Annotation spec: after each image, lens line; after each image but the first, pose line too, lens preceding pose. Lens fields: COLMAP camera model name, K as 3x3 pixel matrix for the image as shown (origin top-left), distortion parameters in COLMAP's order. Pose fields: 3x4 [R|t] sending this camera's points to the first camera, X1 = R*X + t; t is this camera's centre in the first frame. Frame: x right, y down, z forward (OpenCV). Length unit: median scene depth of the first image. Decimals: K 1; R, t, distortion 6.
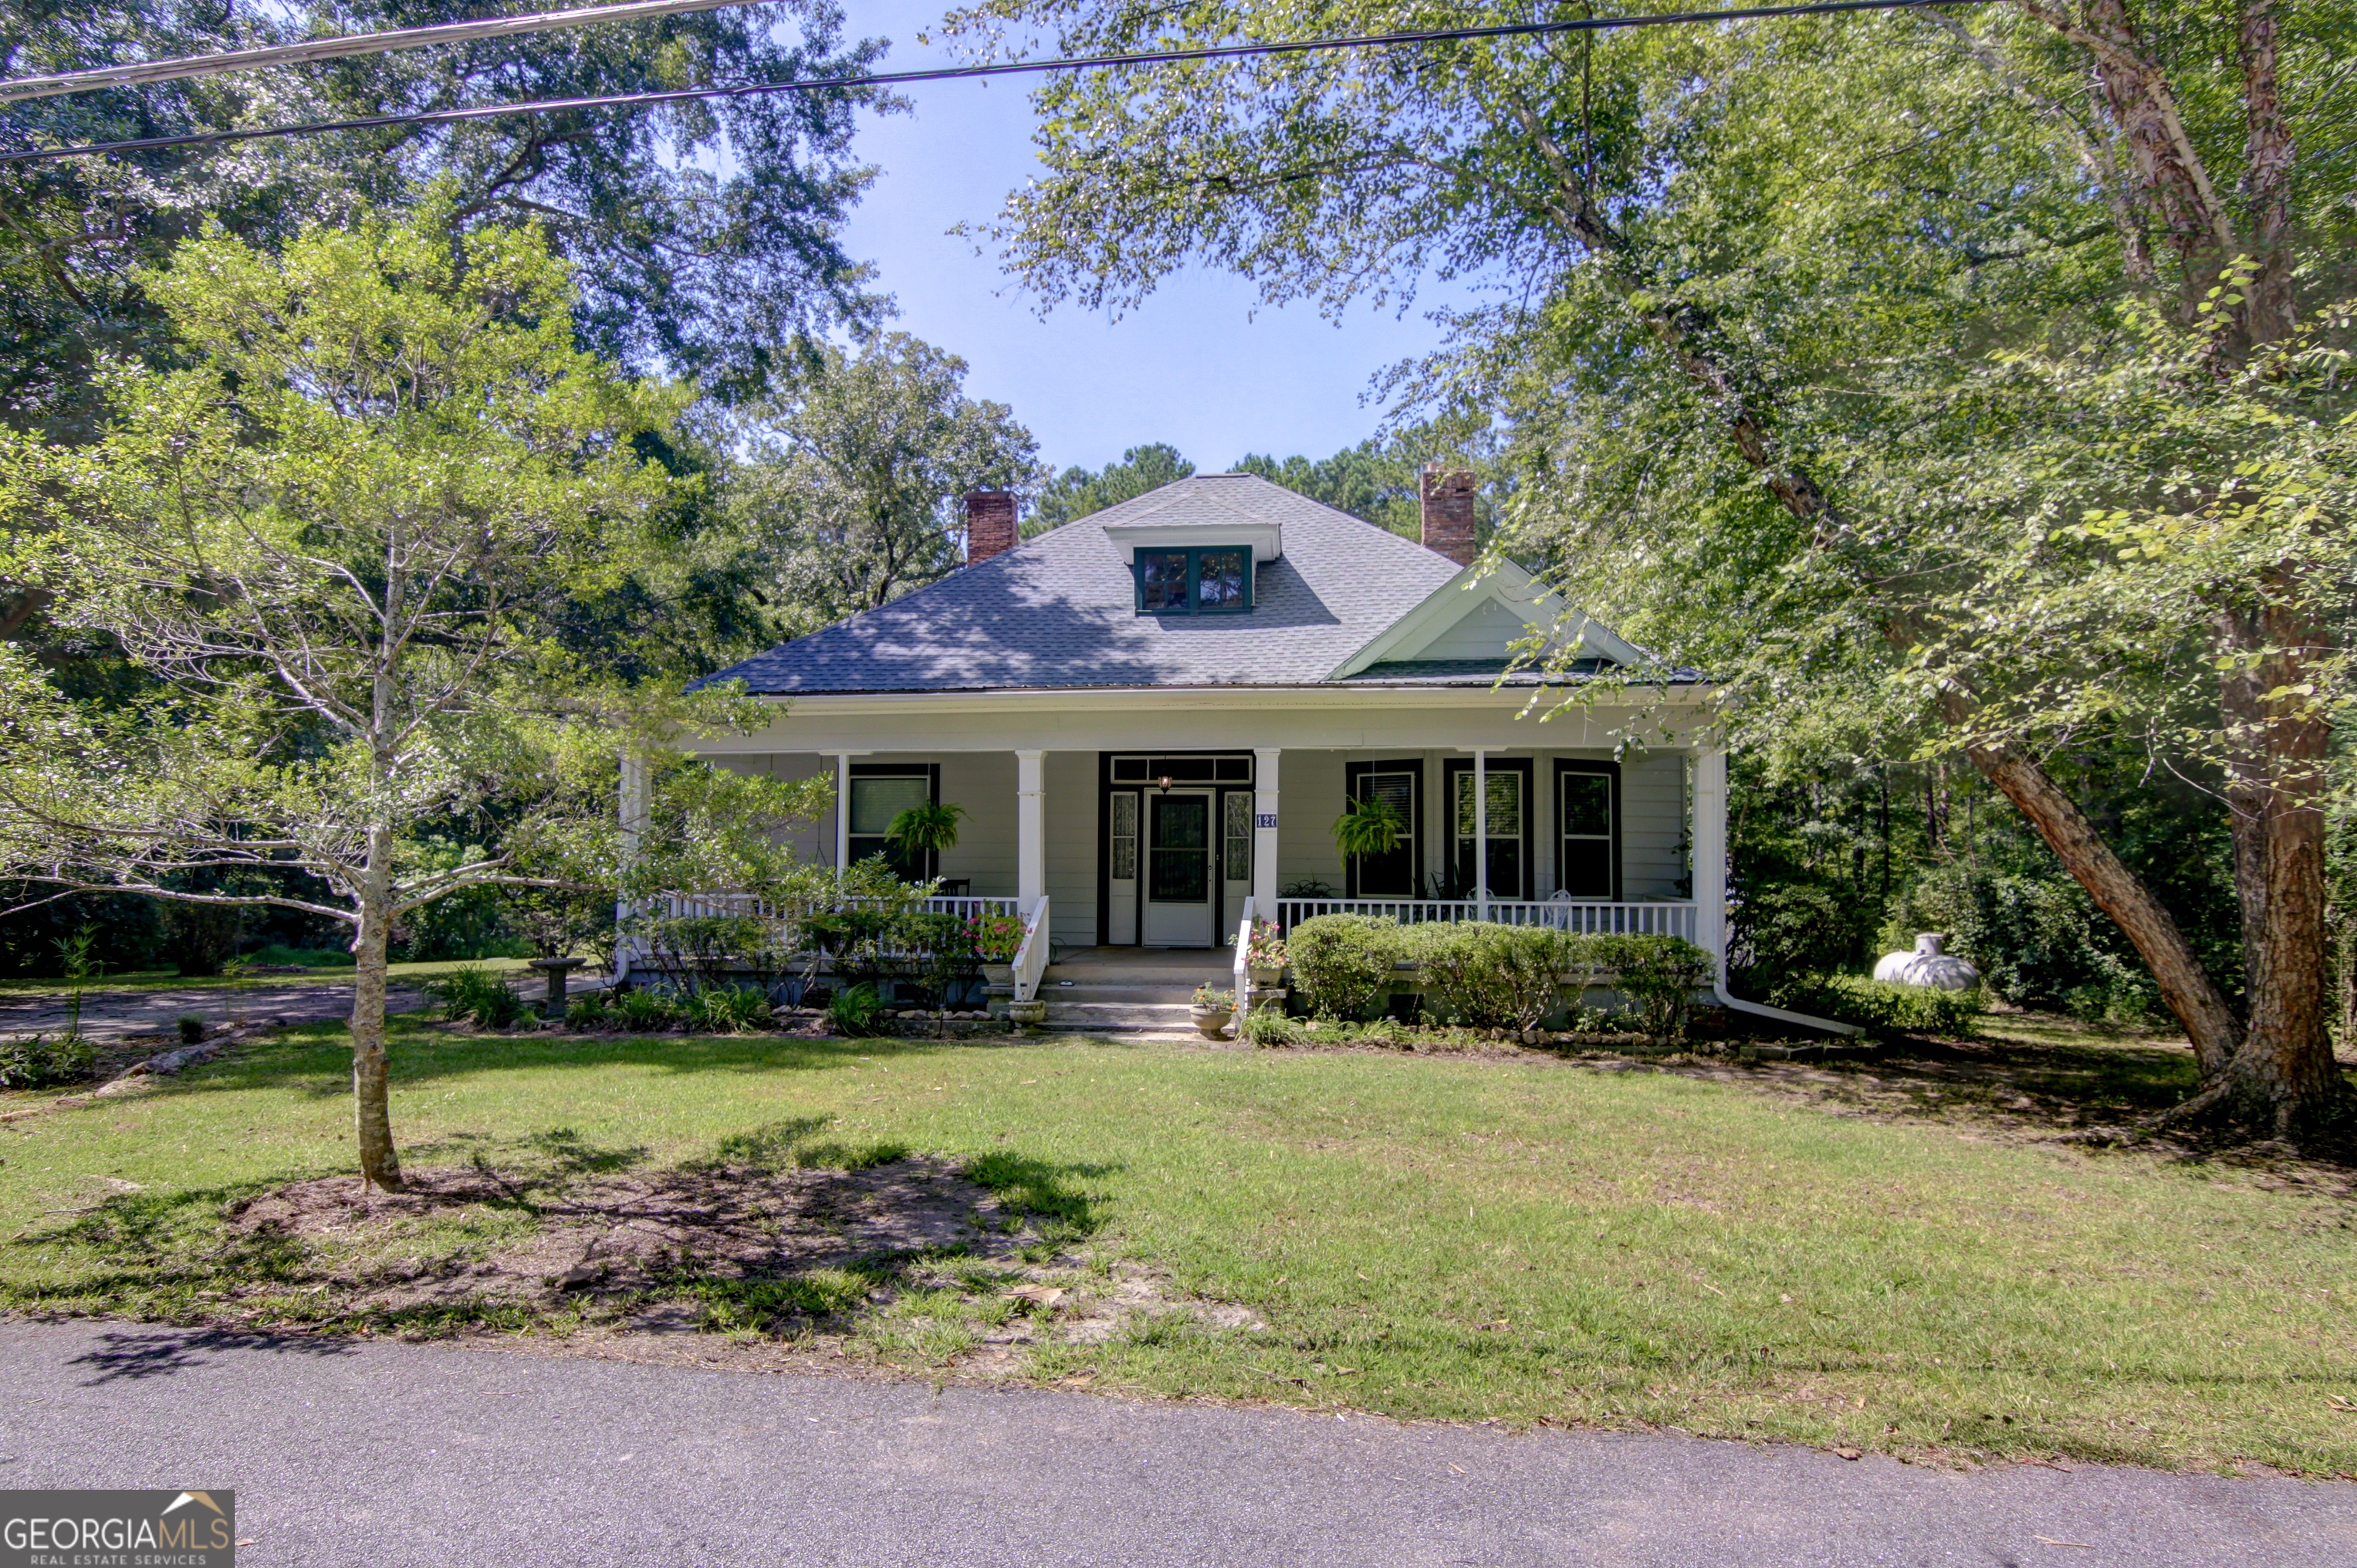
lens RADIAL K [[1109.6, 0, 1149.4], [0, 1109.6, 811.2], [0, 0, 1]] dist [0.007865, -0.000160]
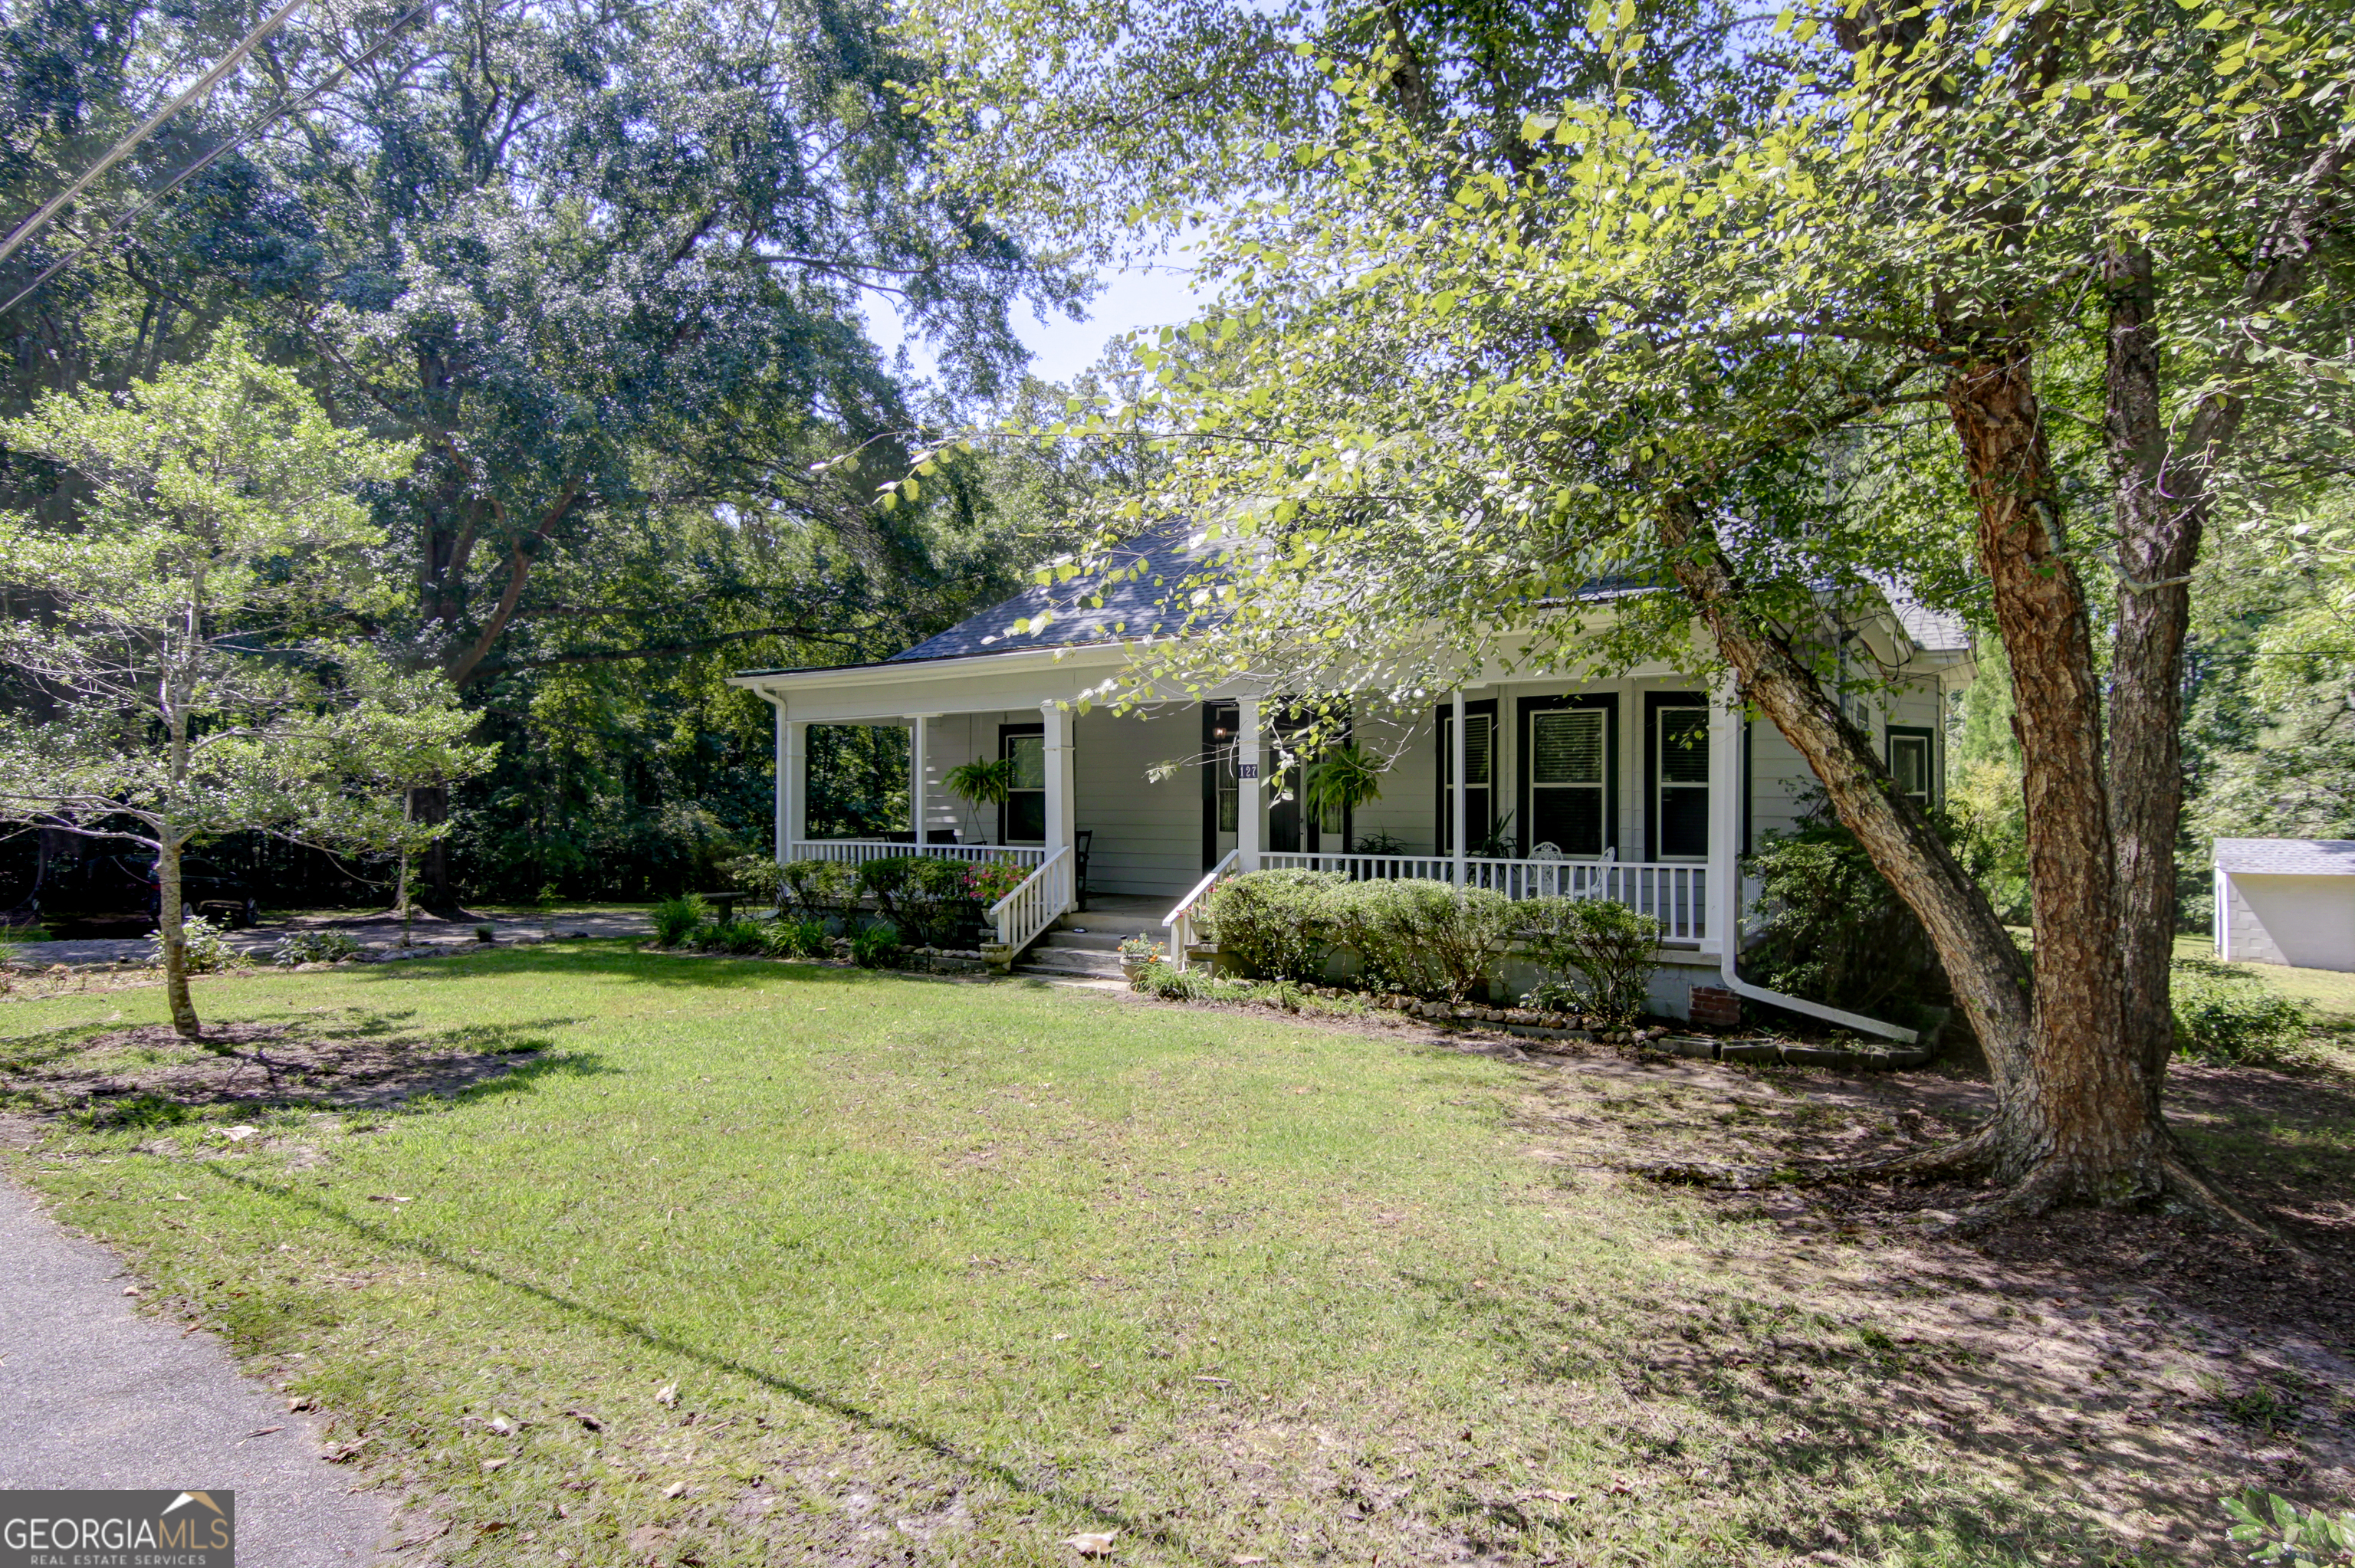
lens RADIAL K [[1113.4, 0, 1268.6], [0, 1113.4, 819.8], [0, 0, 1]] dist [0.001070, 0.000159]
pose [[0.921589, 0.005707, -0.388126, 0.458717], [0.012201, 0.998972, 0.043661, 0.008991], [0.387976, -0.044973, 0.920572, 0.110888]]
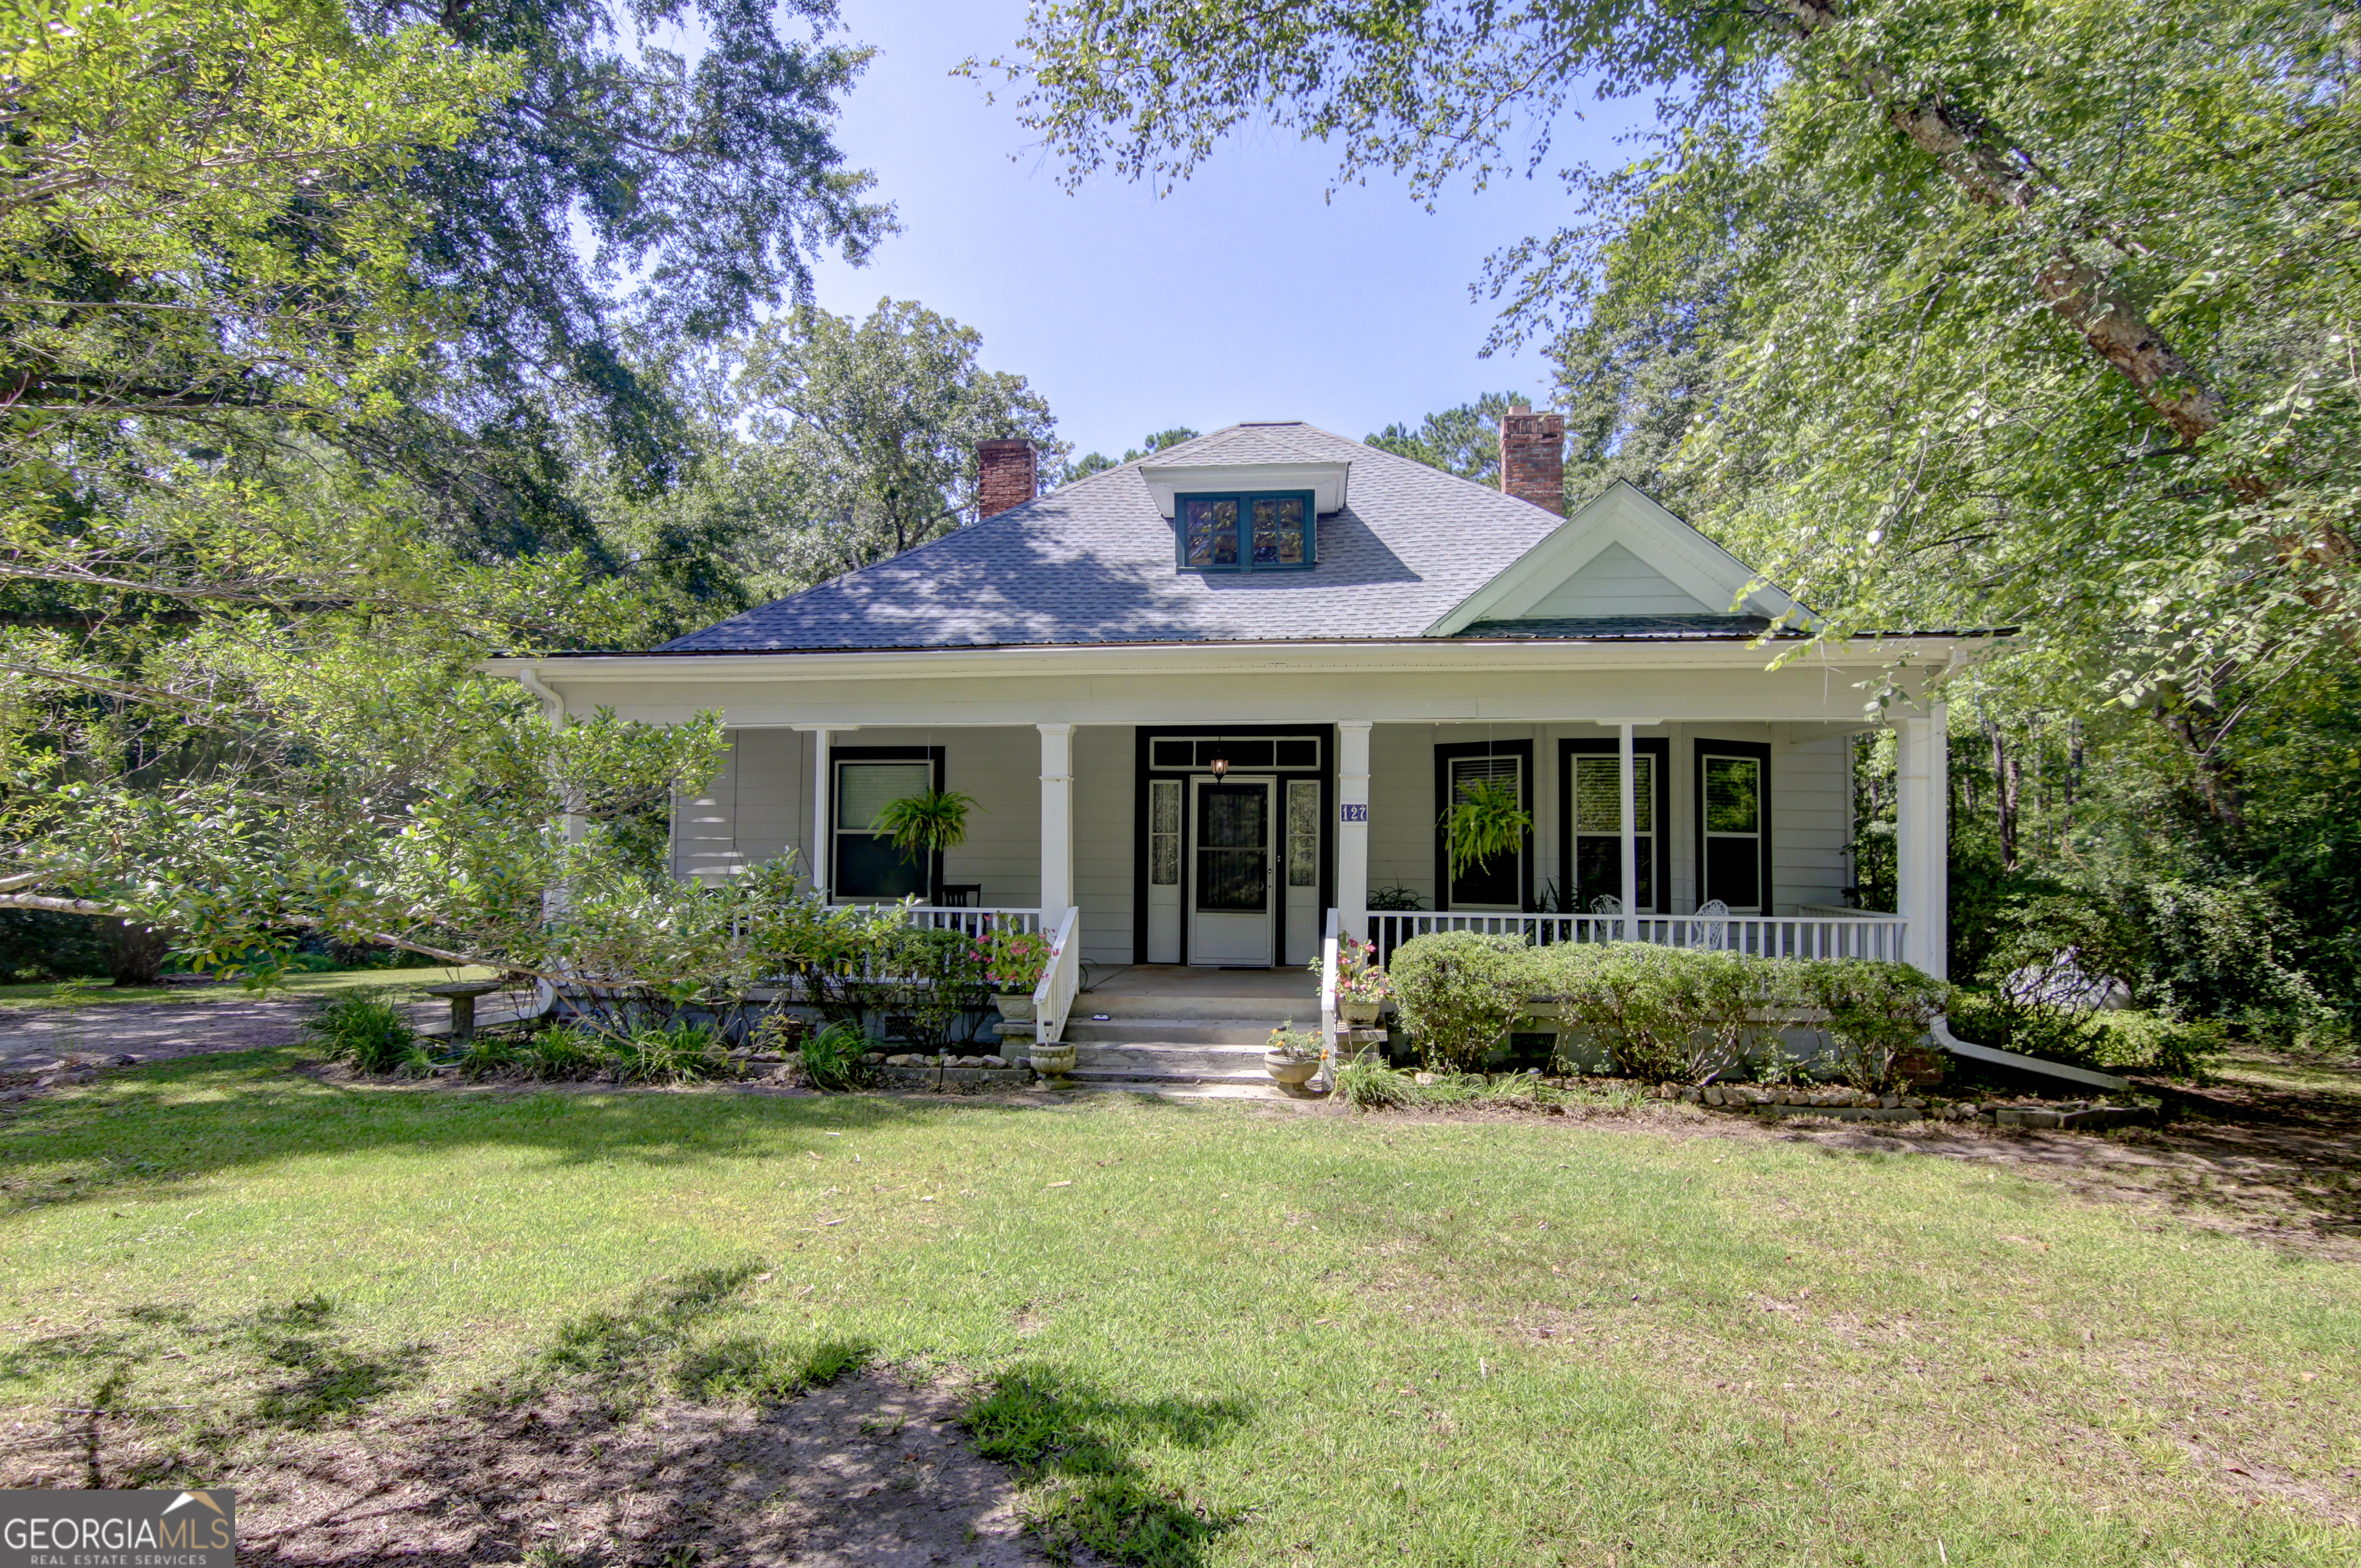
lens RADIAL K [[1091.7, 0, 1161.6], [0, 1091.7, 823.7], [0, 0, 1]] dist [0.000277, 0.000289]
pose [[0.999998, 0.002004, 0.000373, -0.030028], [-0.002008, 0.999939, 0.010897, 0.007596], [-0.000351, -0.010898, 0.999941, 0.205903]]
